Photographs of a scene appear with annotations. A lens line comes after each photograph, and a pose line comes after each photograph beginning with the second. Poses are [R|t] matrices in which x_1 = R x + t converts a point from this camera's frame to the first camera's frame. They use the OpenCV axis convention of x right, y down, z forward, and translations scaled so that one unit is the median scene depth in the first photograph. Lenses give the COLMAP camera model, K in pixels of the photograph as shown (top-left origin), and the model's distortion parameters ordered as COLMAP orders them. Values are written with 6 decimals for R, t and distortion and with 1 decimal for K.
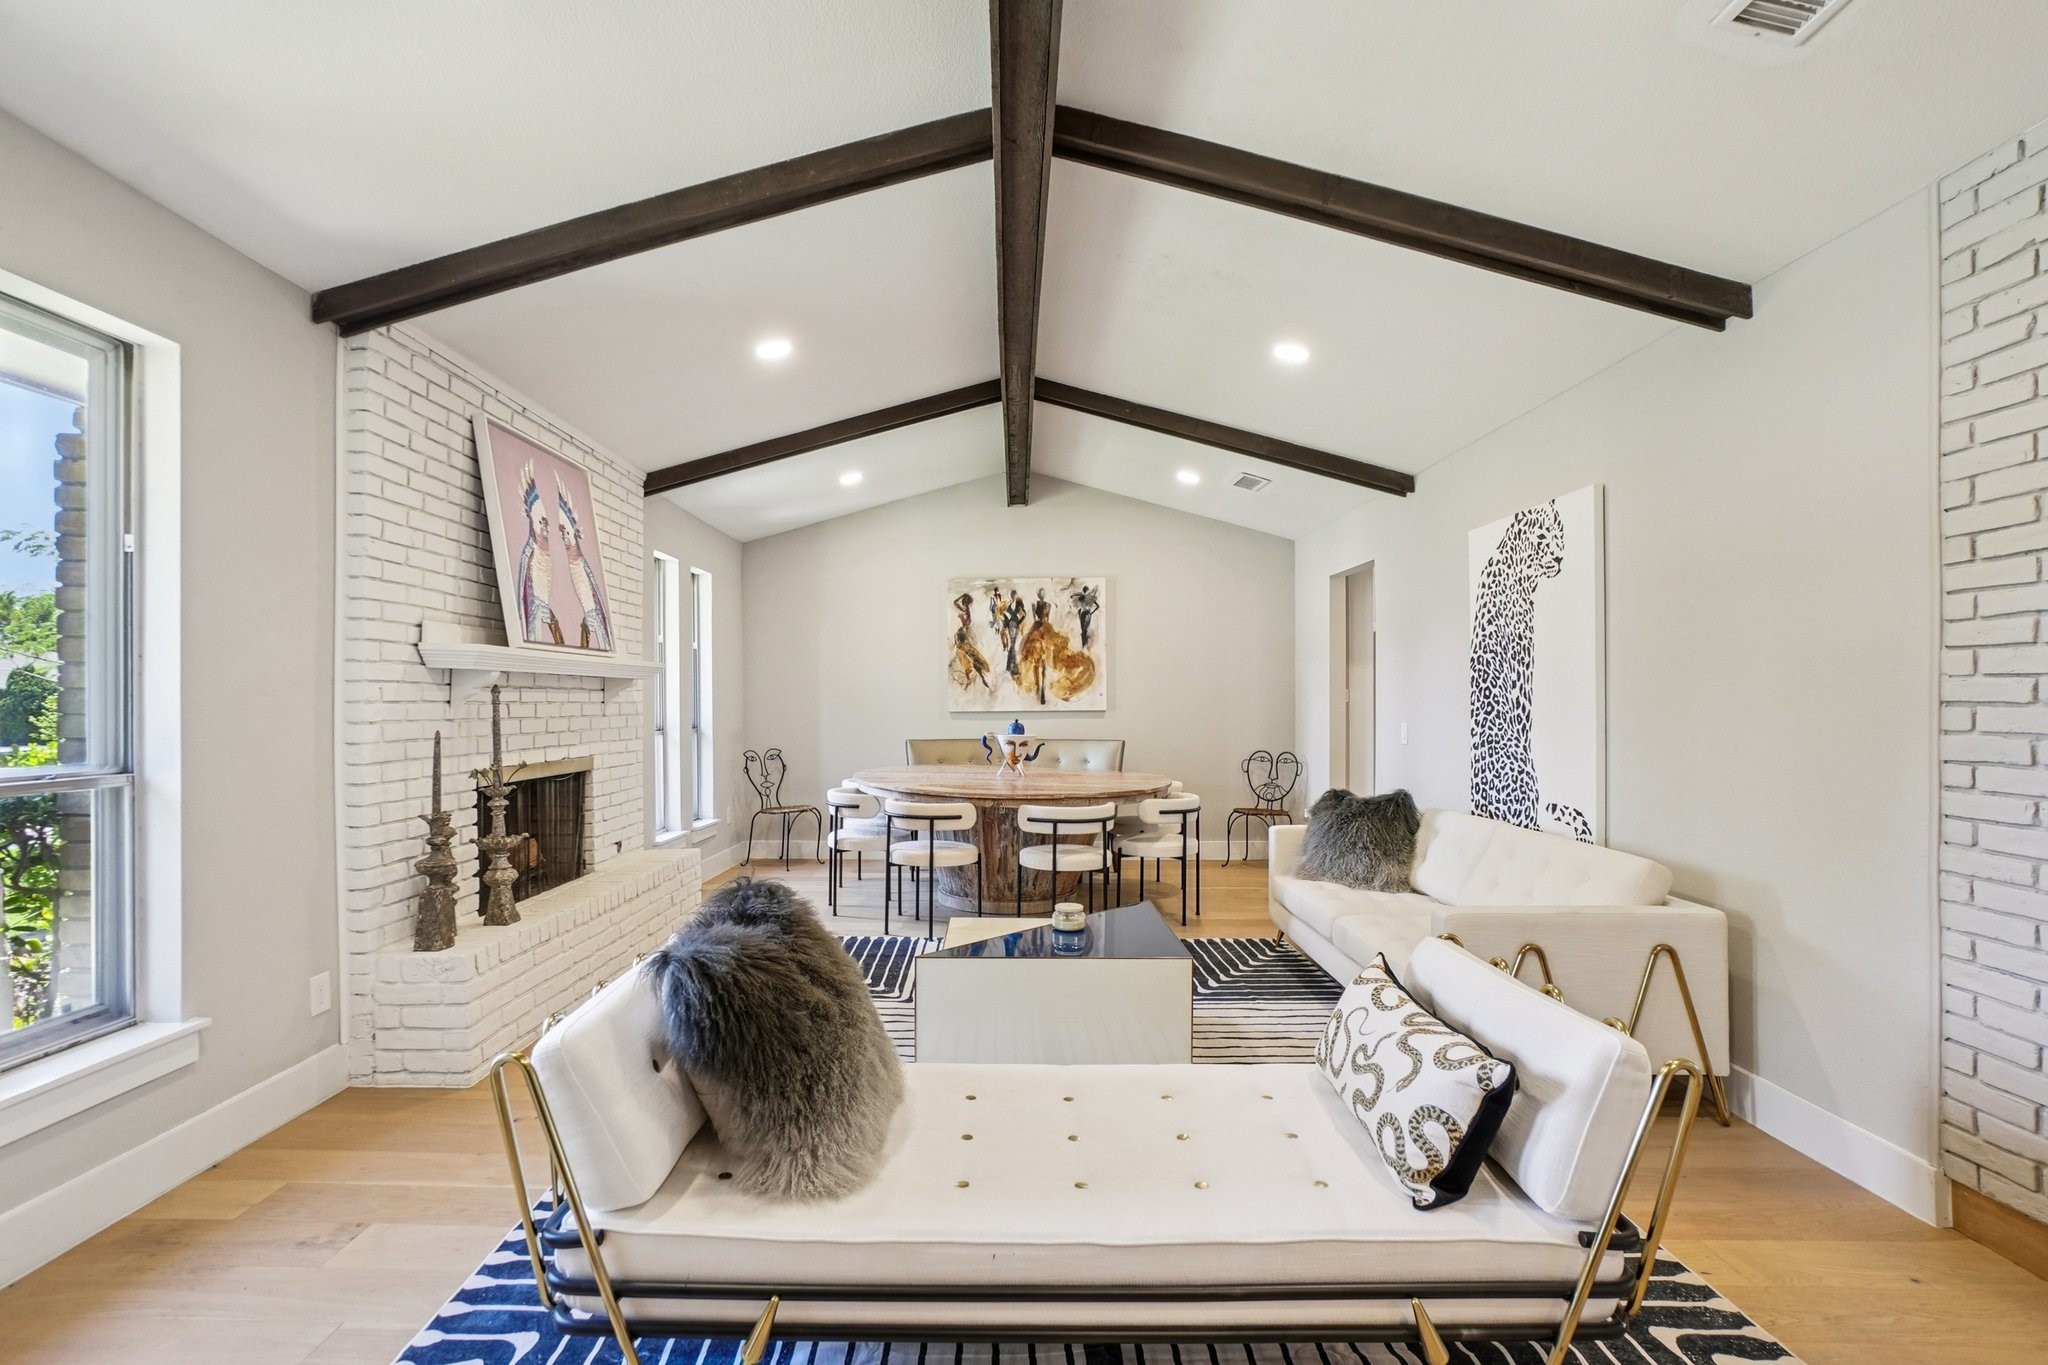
lens RADIAL K [[967.6, 0, 1033.3], [0, 967.6, 690.5], [0, 0, 1]] dist [-0.029508, 0.003304]
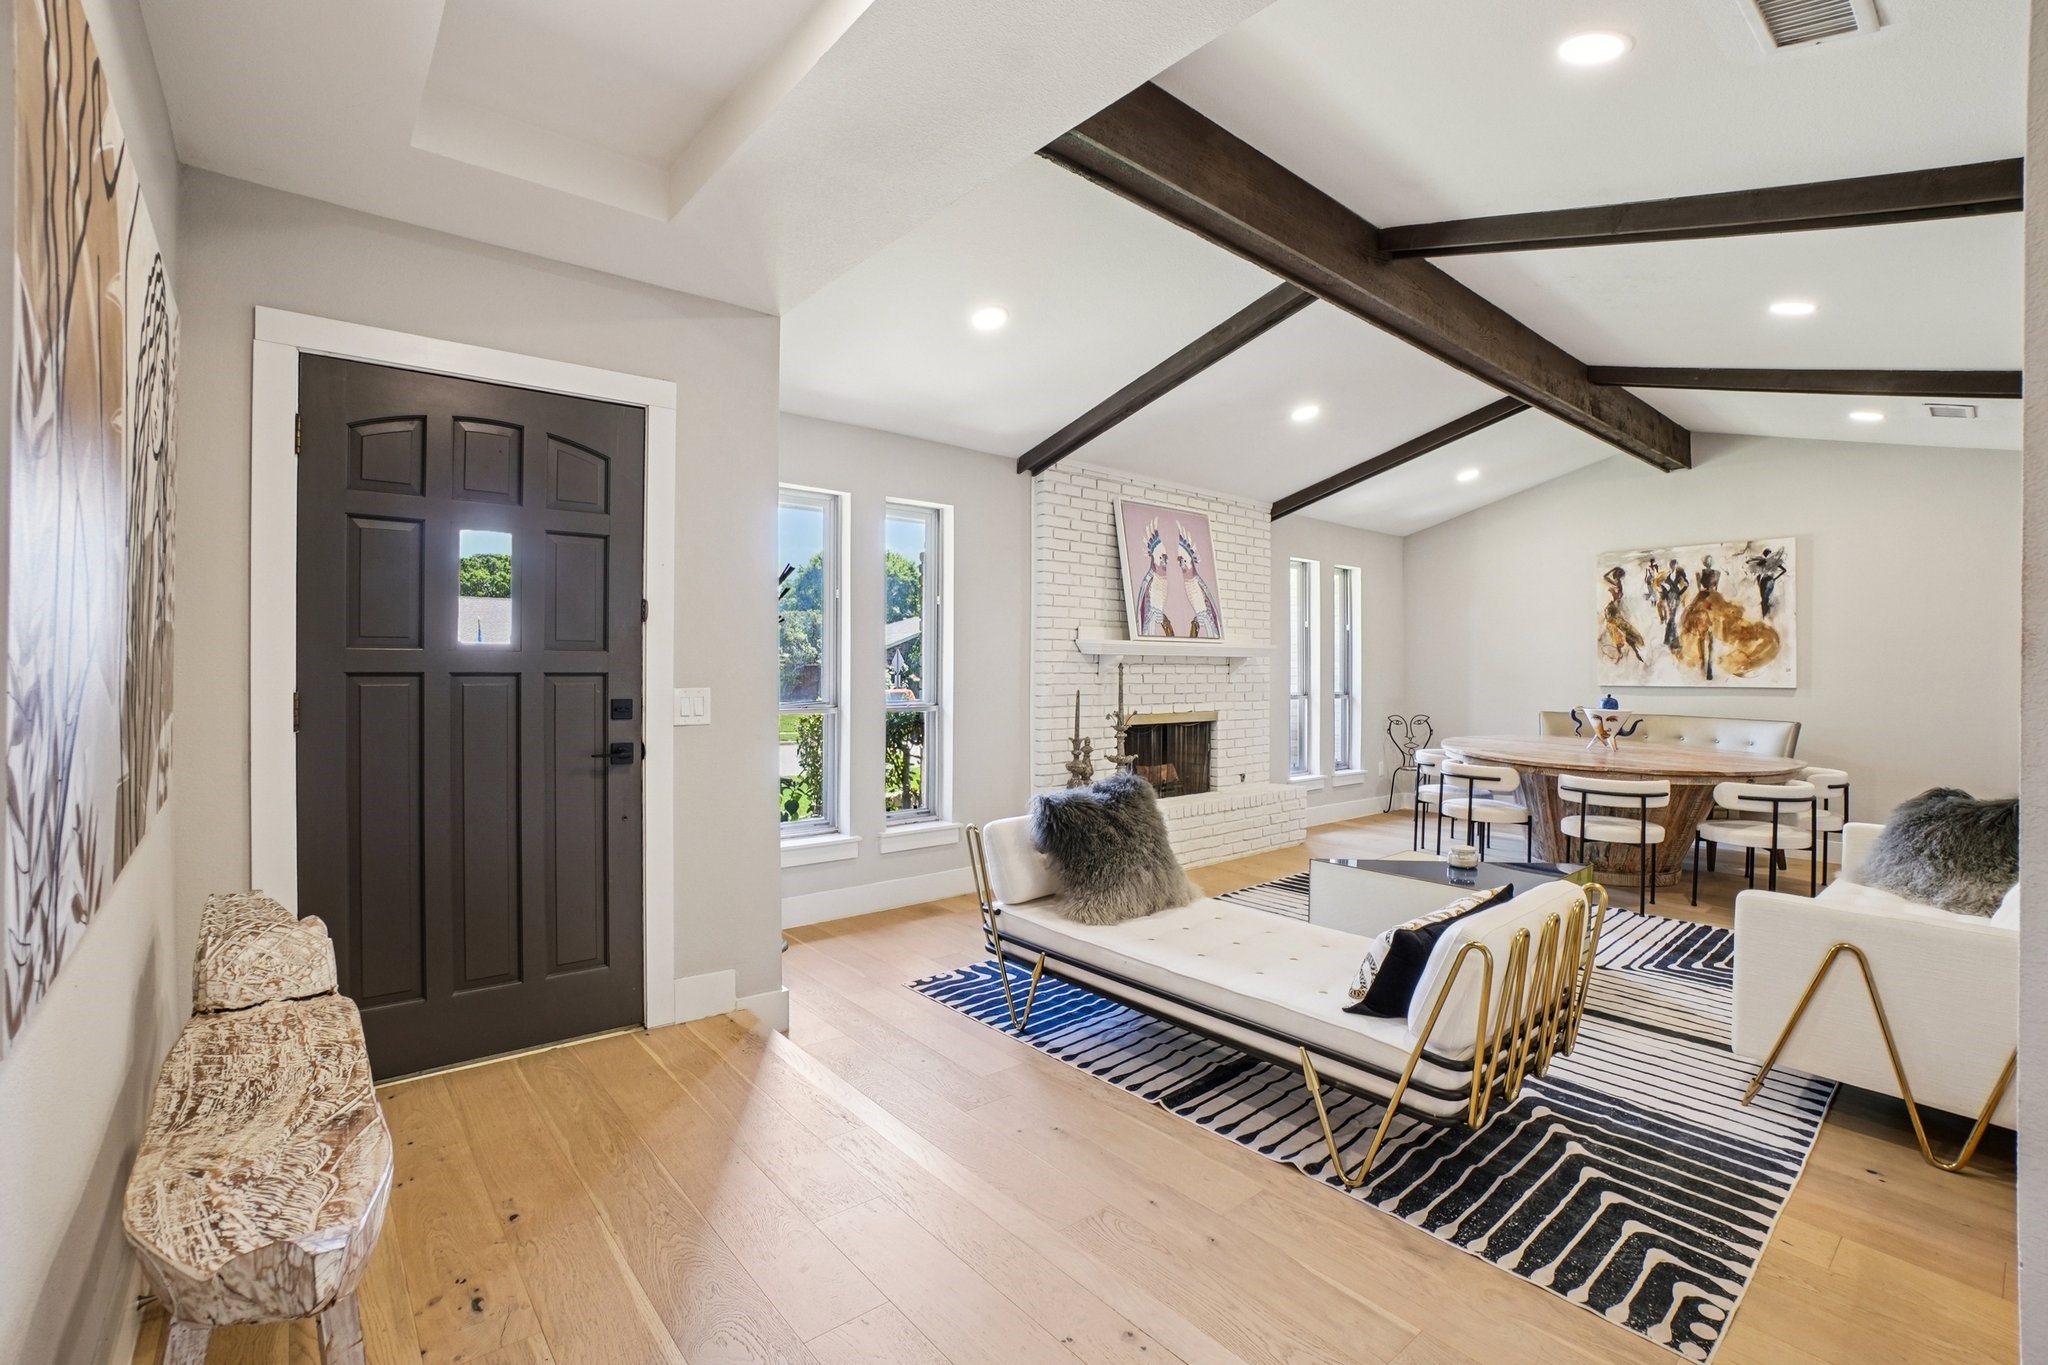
lens RADIAL K [[919.8, 0, 998.3], [0, 919.8, 682.1], [0, 0, 1]] dist [-0.048311, 0.003897]
pose [[0.630776, 0.018928, -0.775734, 0.425877], [0.001480, 0.999671, 0.025595, -0.011621], [0.775963, -0.017292, 0.630541, -0.127737]]
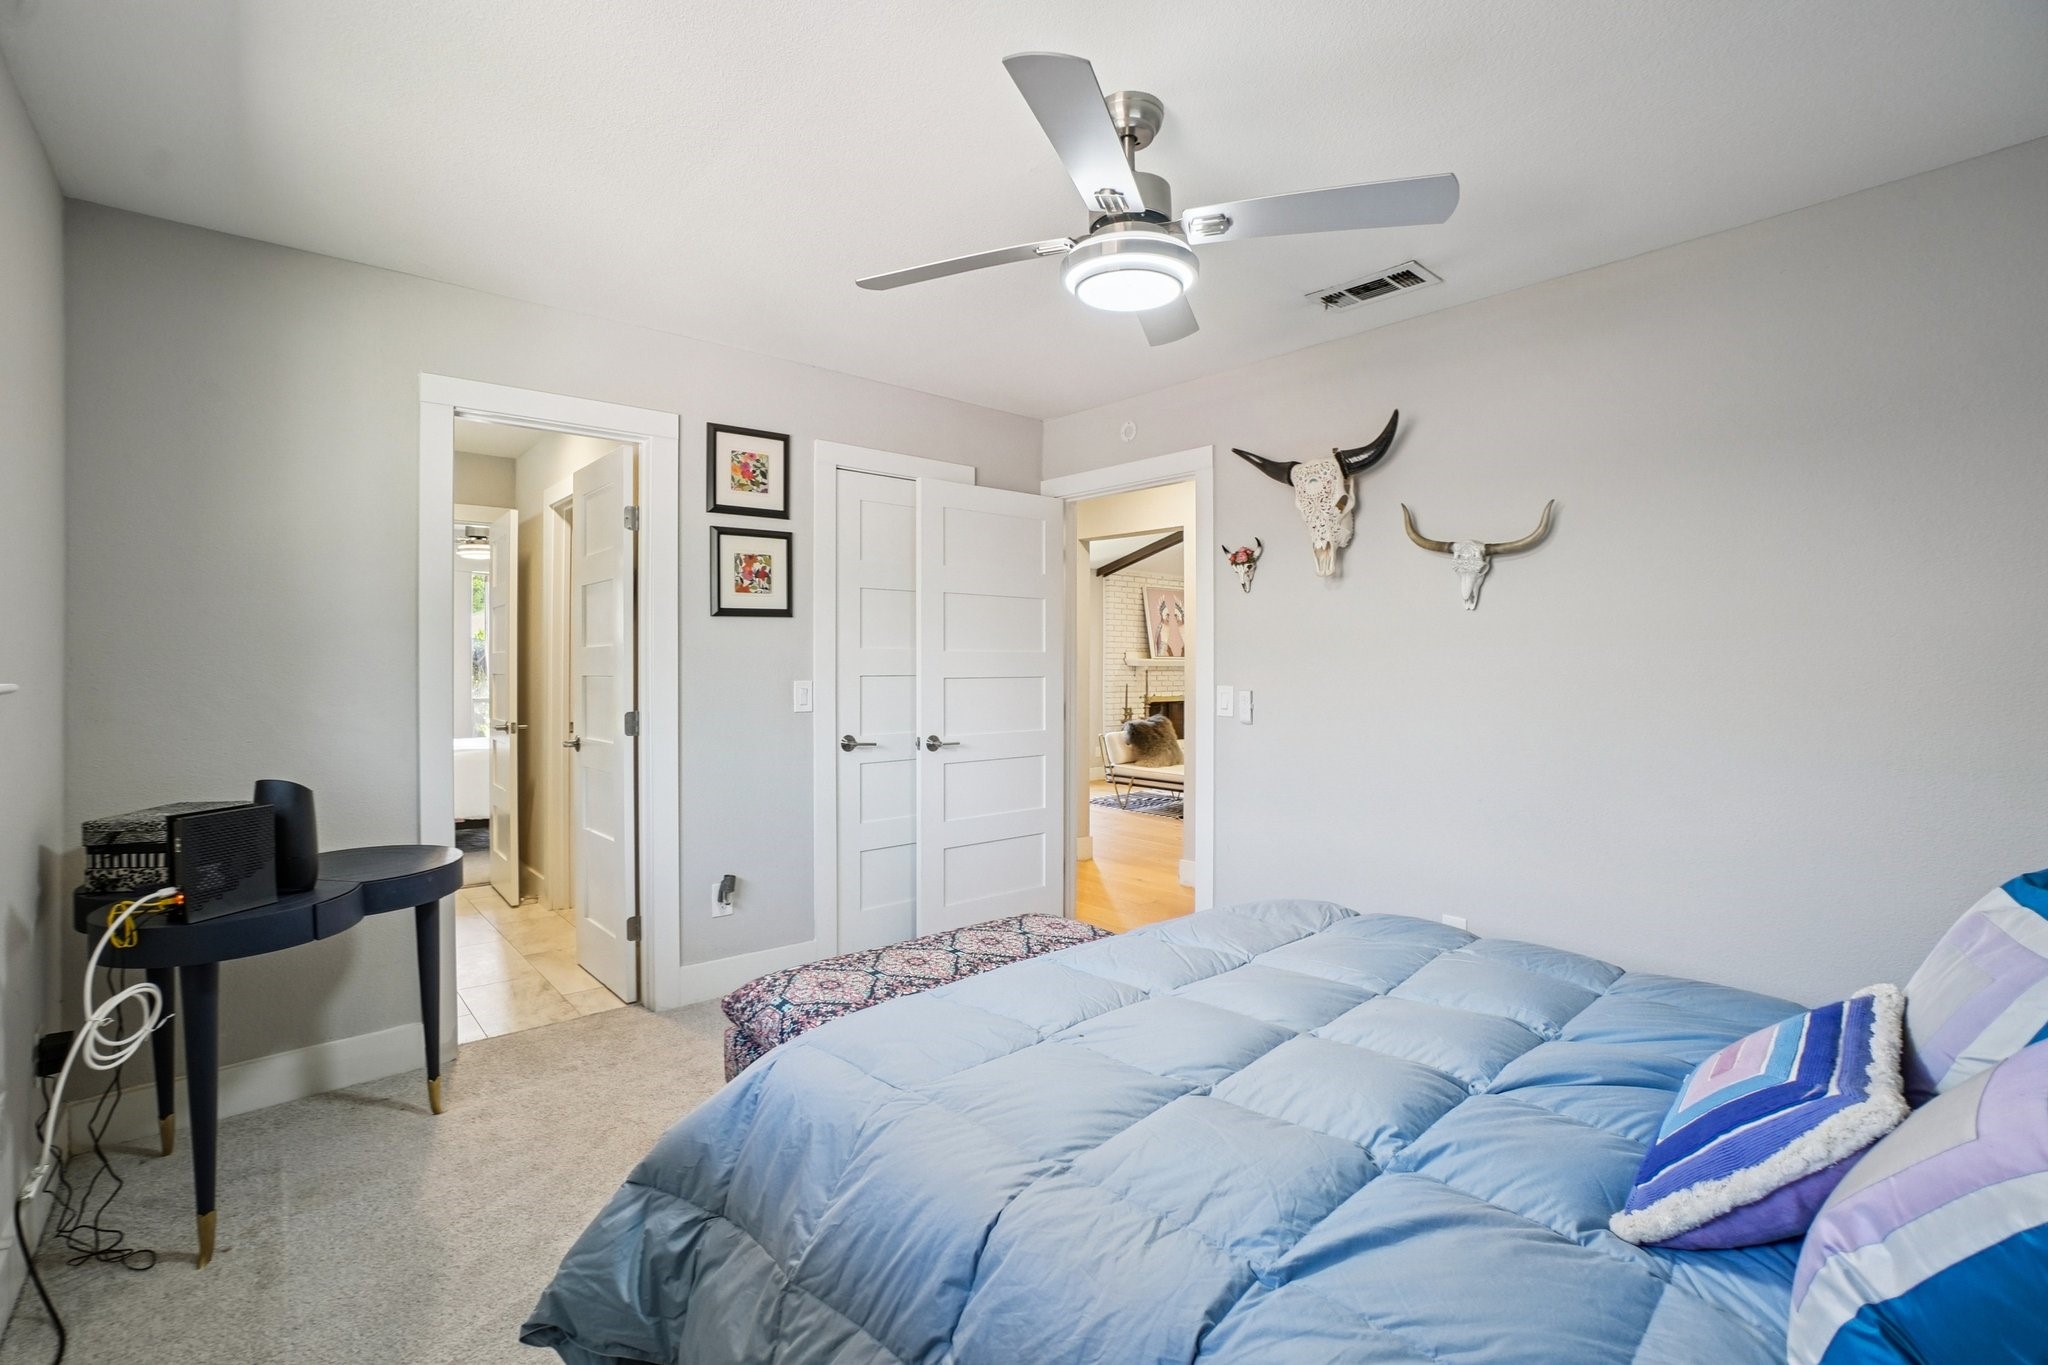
lens RADIAL K [[919.8, 0, 1014.6], [0, 919.8, 674.7], [0, 0, 1]] dist [-0.048311, 0.003897]
pose [[0.663248, 0.013132, -0.748285, 1.183138], [0.000218, 0.999843, 0.017739, -0.037290], [0.748400, -0.011929, 0.663141, -1.125836]]
